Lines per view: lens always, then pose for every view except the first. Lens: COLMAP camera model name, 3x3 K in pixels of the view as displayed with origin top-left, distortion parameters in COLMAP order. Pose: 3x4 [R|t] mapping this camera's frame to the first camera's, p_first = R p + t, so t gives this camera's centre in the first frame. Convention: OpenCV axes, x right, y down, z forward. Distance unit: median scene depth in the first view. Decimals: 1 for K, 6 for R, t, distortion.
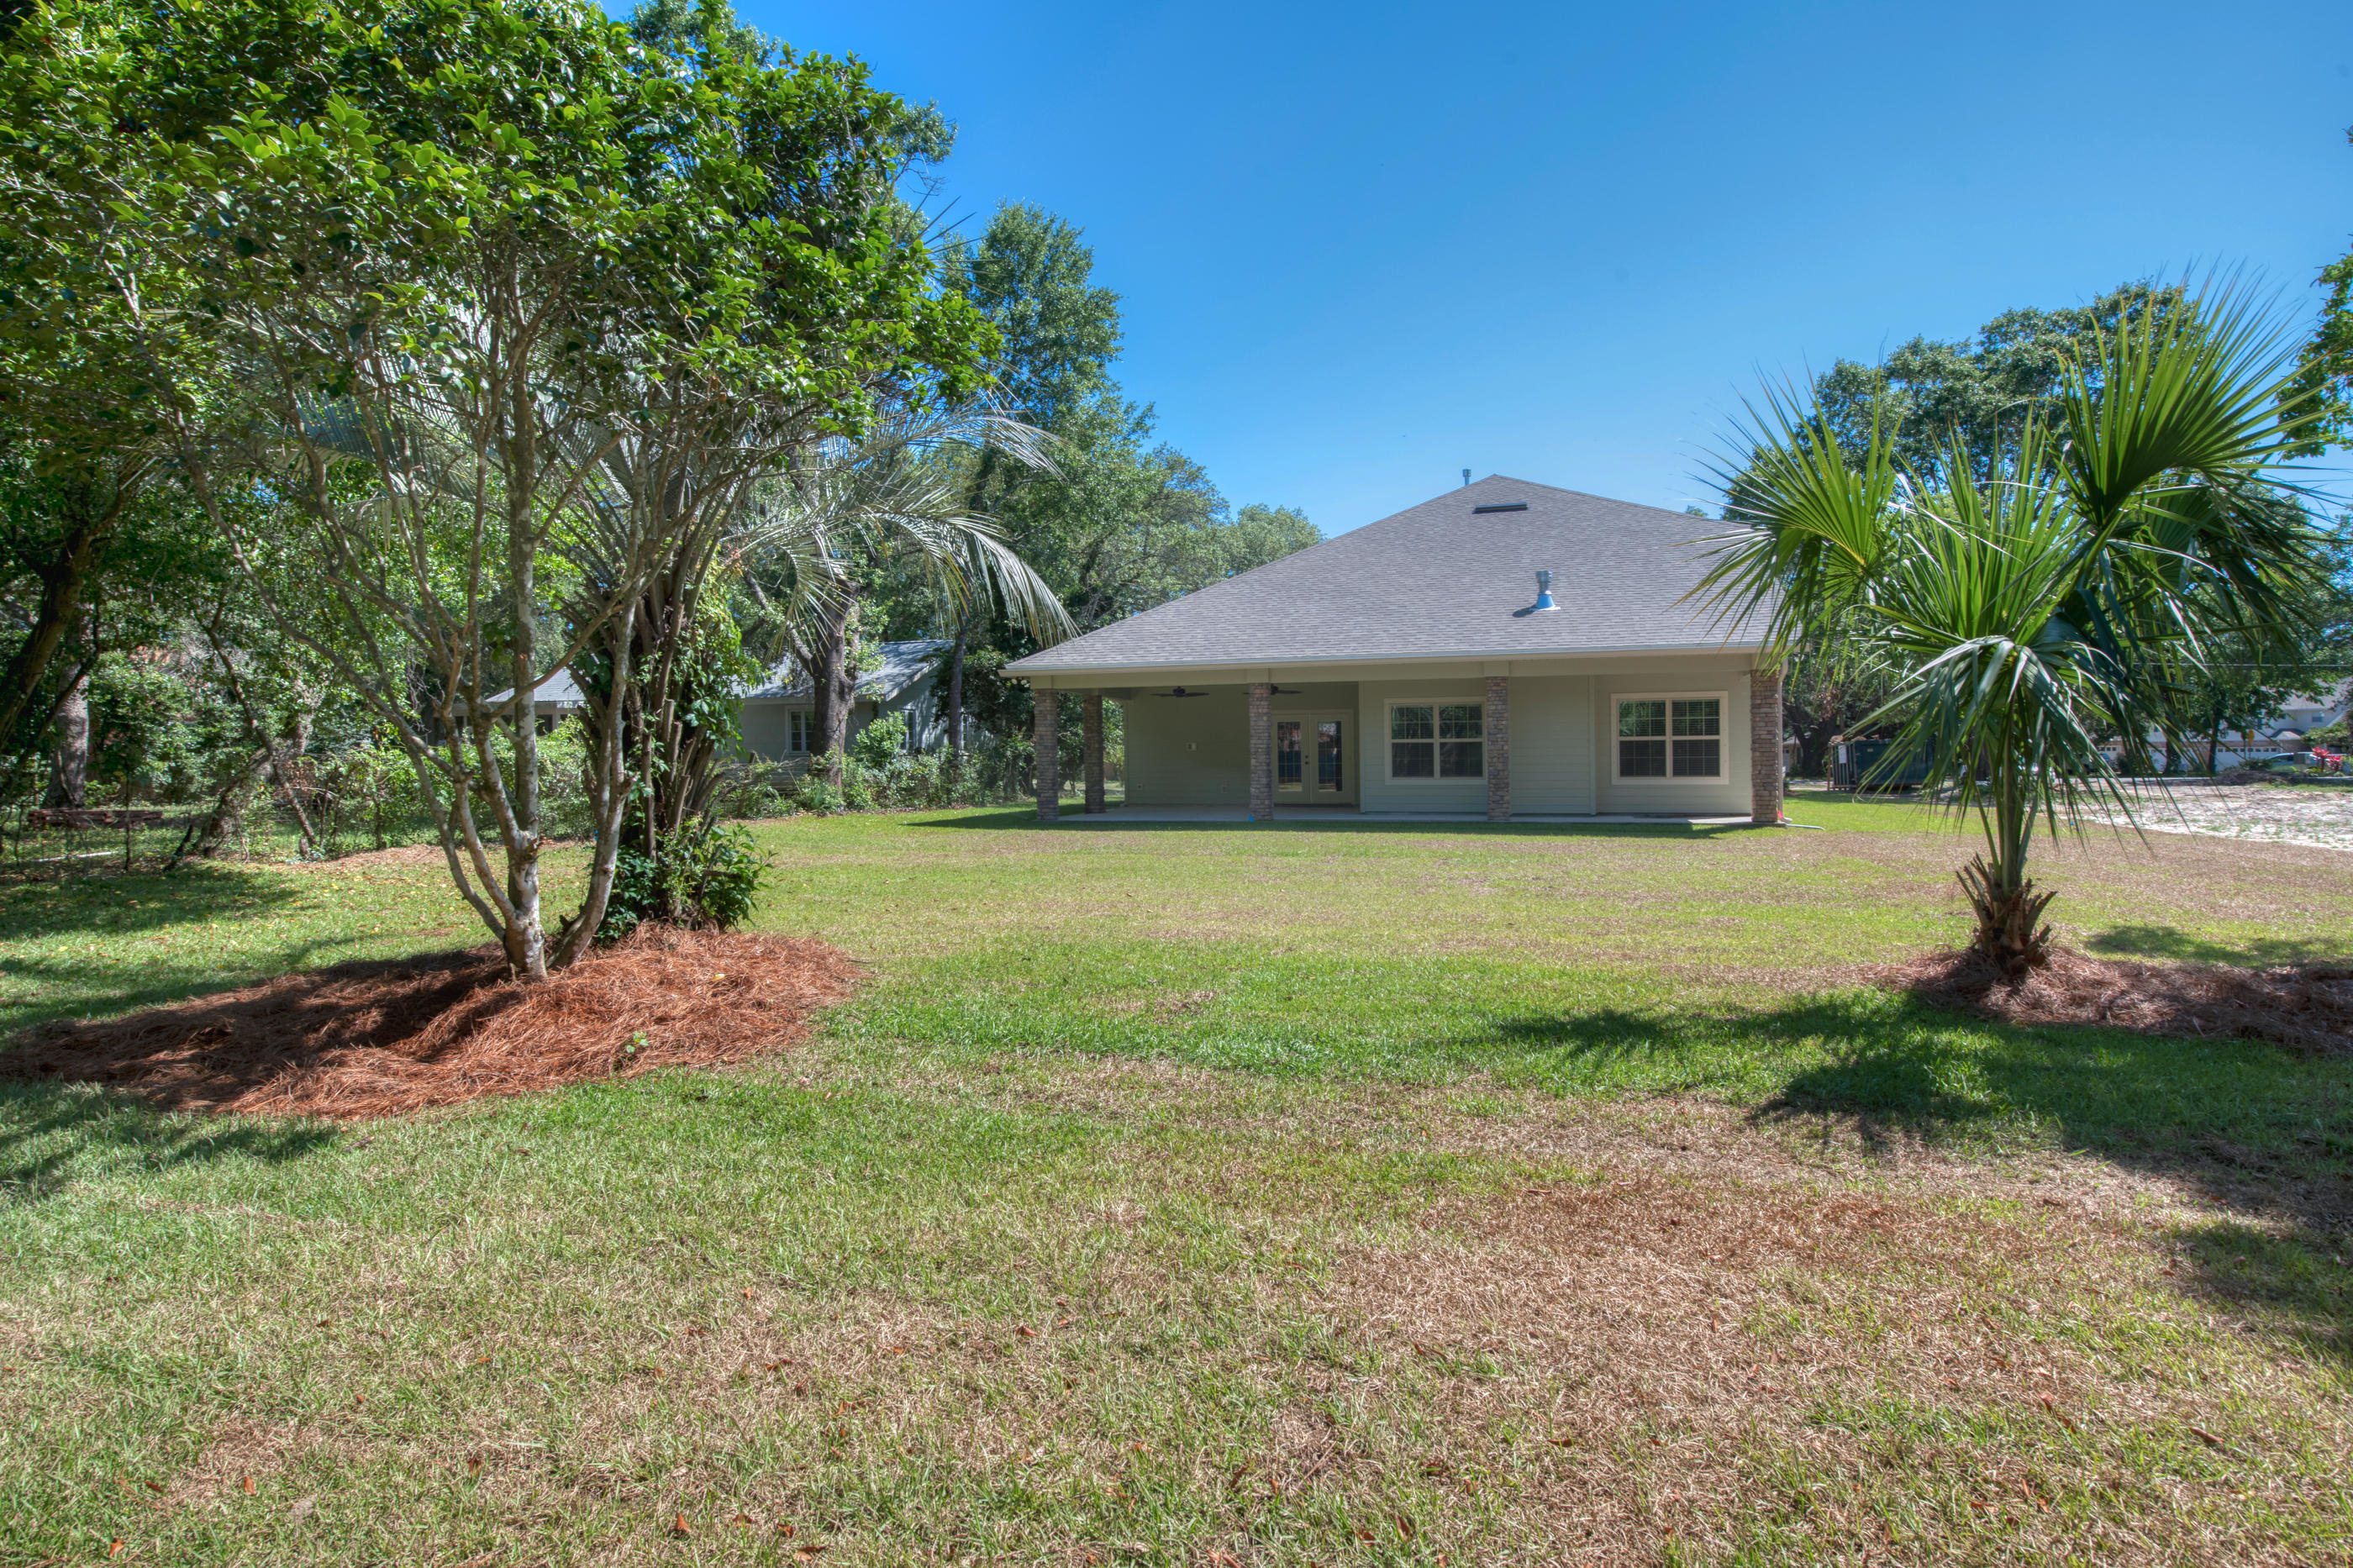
lens RADIAL K [[1193.5, 0, 1183.9], [0, 1193.5, 776.4], [0, 0, 1]] dist [0.002141, -0.000081]
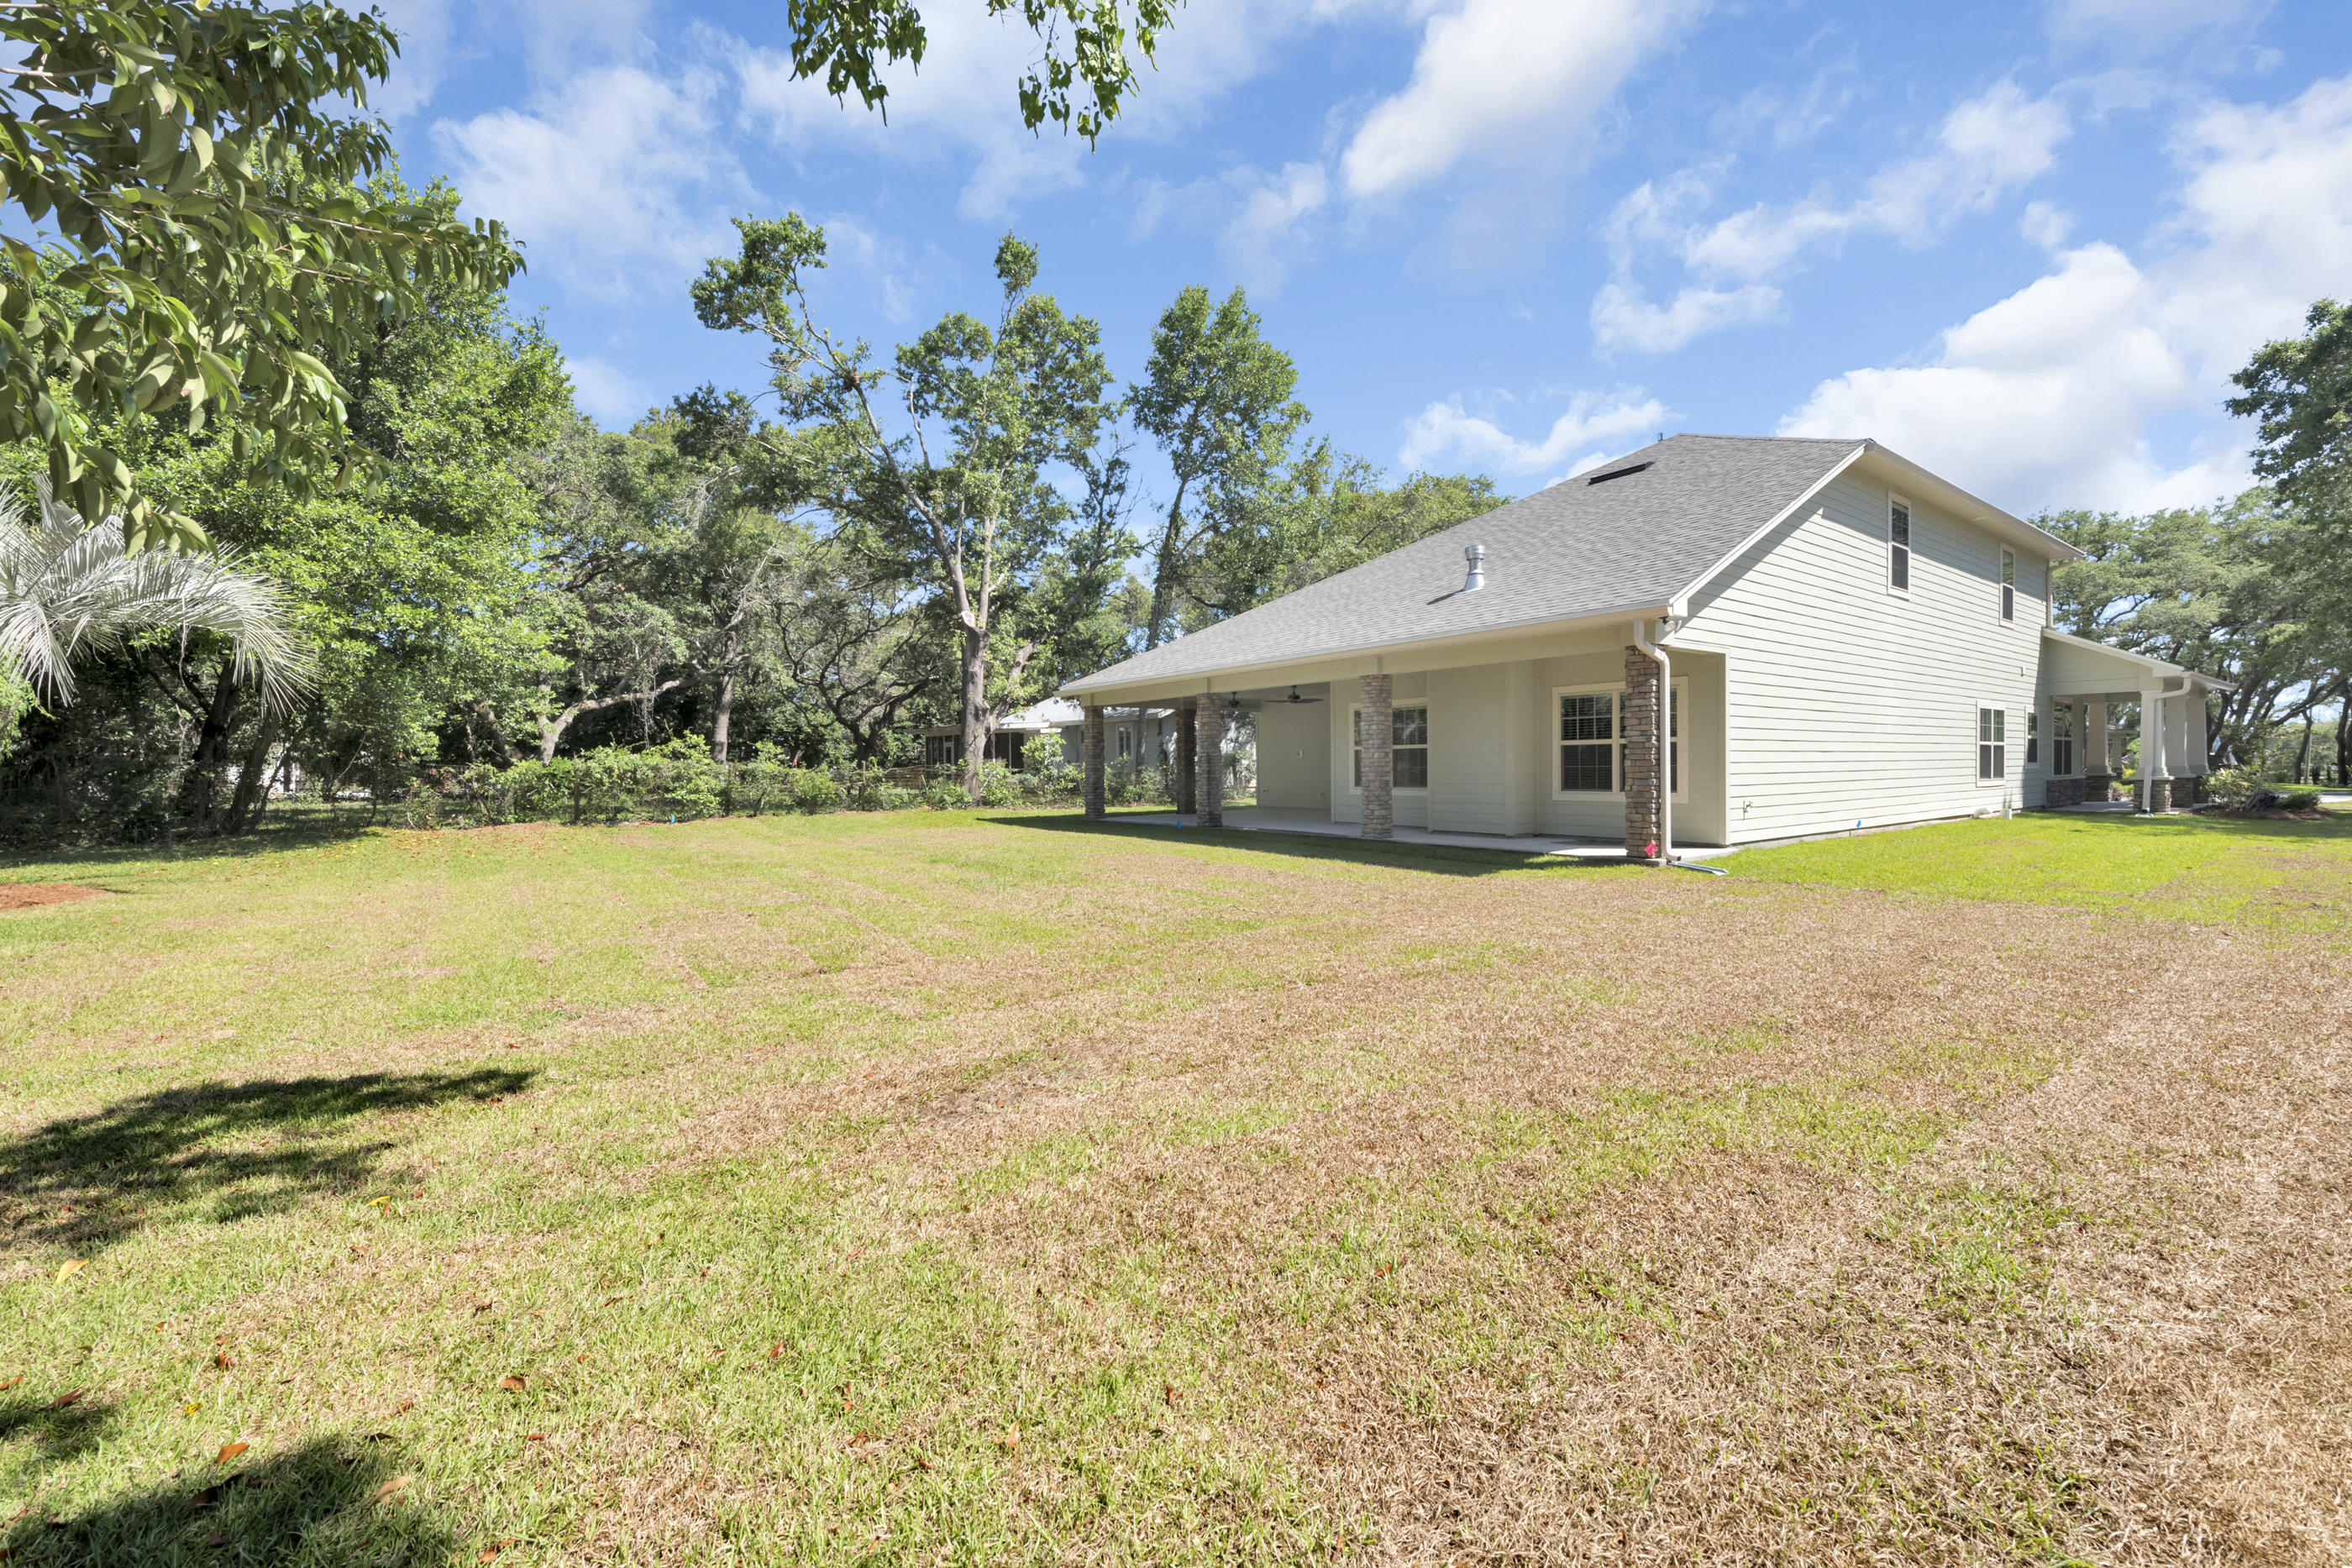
lens RADIAL K [[953.9, 0, 1166.4], [0, 953.9, 781.0], [0, 0, 1]] dist [0.001934, 0.000408]
pose [[0.792116, 0.011321, -0.610265, 0.516760], [-0.008344, 0.999935, 0.007719, -0.008396], [0.610313, -0.001022, 0.792160, 0.313251]]
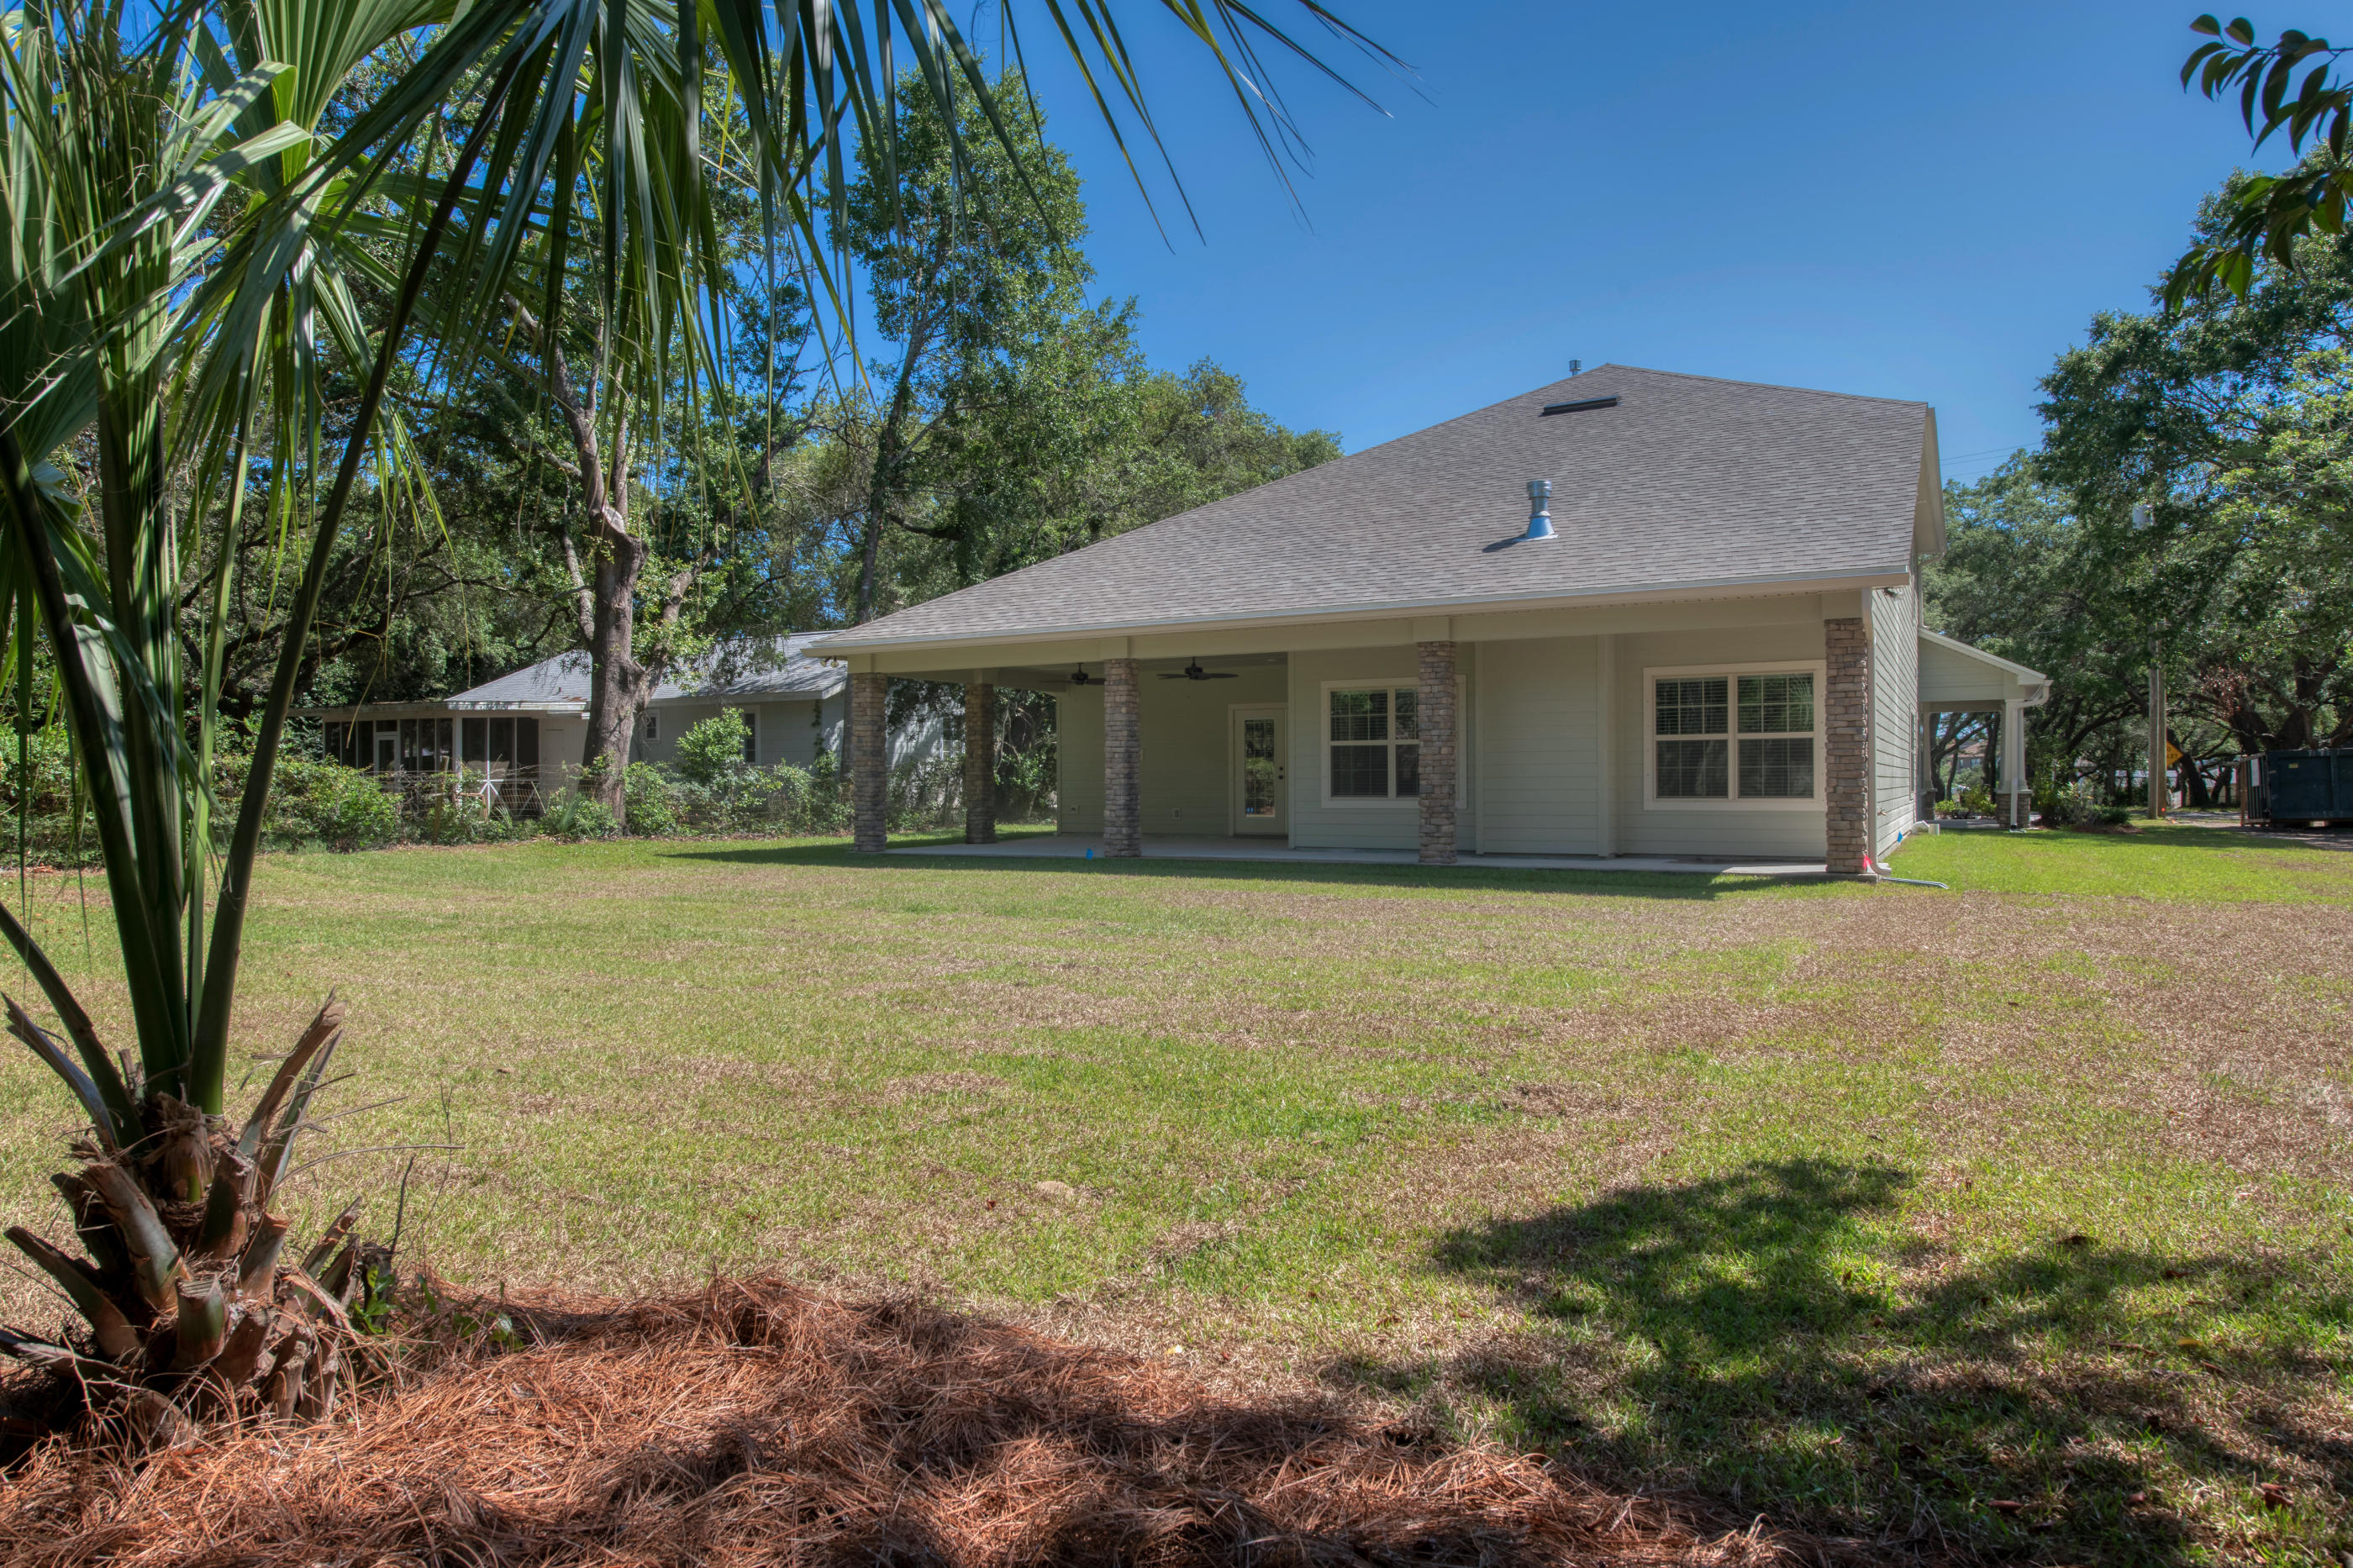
lens RADIAL K [[1432.2, 0, 1172.7], [0, 1432.2, 773.2], [0, 0, 1]] dist [-0.003448, -0.000693]
pose [[0.974079, 0.003739, -0.226177, 0.270756], [-0.008887, 0.999724, -0.021747, 0.005720], [0.226034, 0.023194, 0.973843, 0.188793]]
